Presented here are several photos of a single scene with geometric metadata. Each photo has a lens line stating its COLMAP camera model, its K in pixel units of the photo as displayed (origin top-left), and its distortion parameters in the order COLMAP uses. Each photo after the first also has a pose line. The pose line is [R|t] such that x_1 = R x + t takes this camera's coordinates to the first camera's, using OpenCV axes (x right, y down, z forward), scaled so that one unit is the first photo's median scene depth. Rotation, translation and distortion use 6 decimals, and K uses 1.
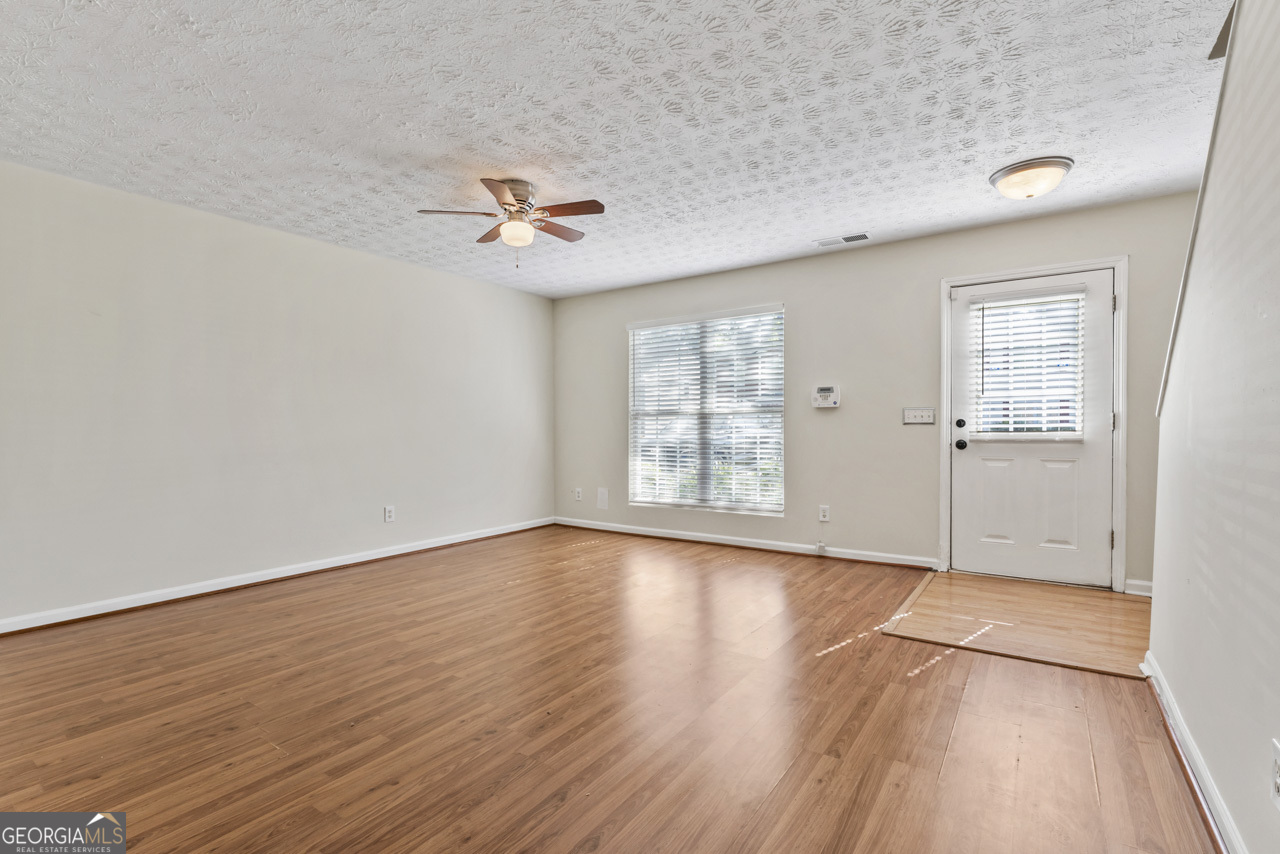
lens RADIAL K [[590.1, 0, 640.0], [0, 590.1, 427.0], [0, 0, 1]] dist [-0.002003, -0.000029]
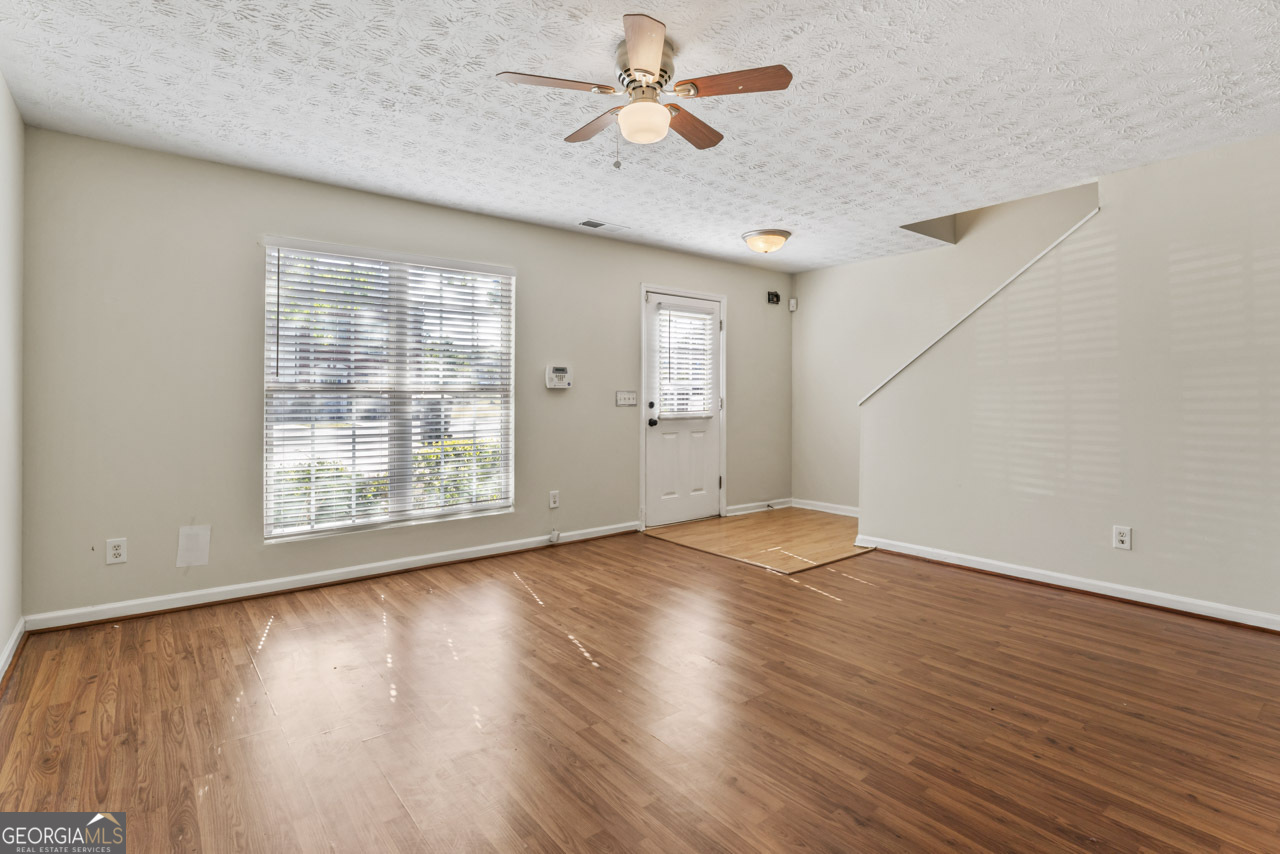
lens RADIAL K [[622.2, 0, 641.4], [0, 622.2, 389.5], [0, 0, 1]] dist [-0.002472, -0.000333]
pose [[0.294966, 0.015229, 0.955386, -0.857371], [-0.004839, 0.999884, -0.014445, -0.024096], [-0.955496, -0.000363, 0.295005, 0.803631]]
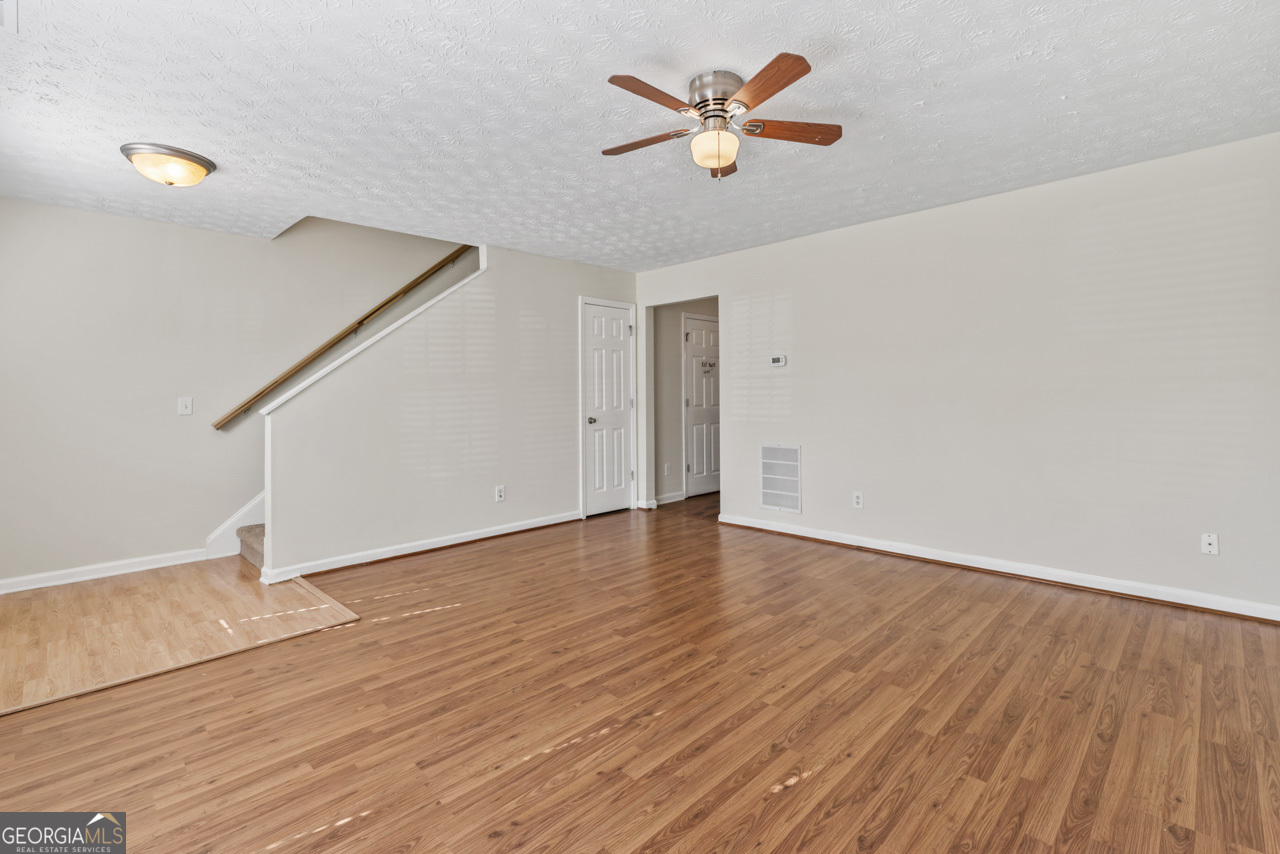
lens RADIAL K [[583.1, 0, 646.8], [0, 583.1, 386.8], [0, 0, 1]] dist [-0.000264, -0.000567]
pose [[-0.983909, 0.019088, 0.177647, -0.246659], [0.016306, 0.999721, -0.017103, -0.029926], [-0.177924, -0.013931, -0.983946, 1.702403]]
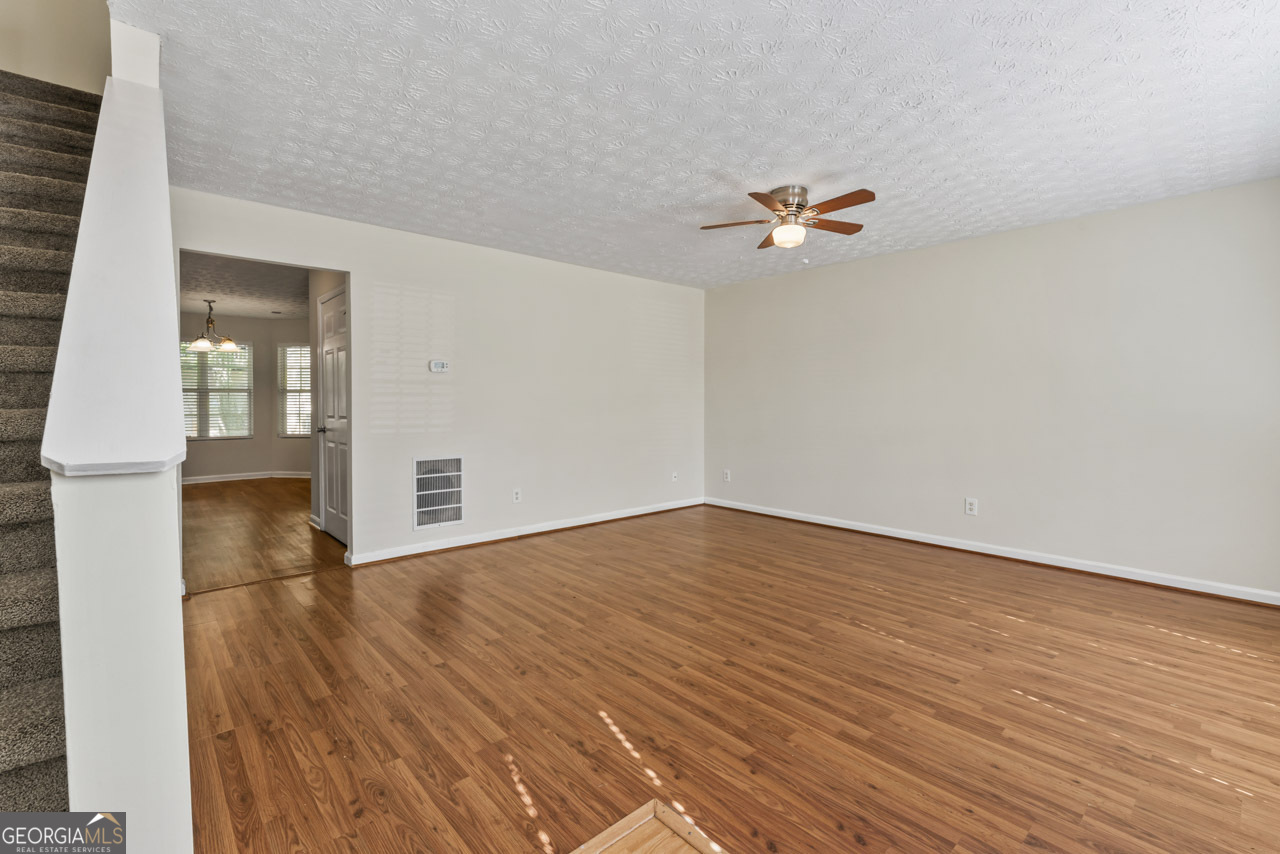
lens RADIAL K [[563.9, 0, 635.5], [0, 563.9, 412.4], [0, 0, 1]] dist [-0.002373, 0.000531]
pose [[-0.243961, 0.023475, -0.969501, 0.827031], [0.001252, 0.999714, 0.023891, -0.037634], [0.969784, 0.004614, -0.243920, 0.983461]]
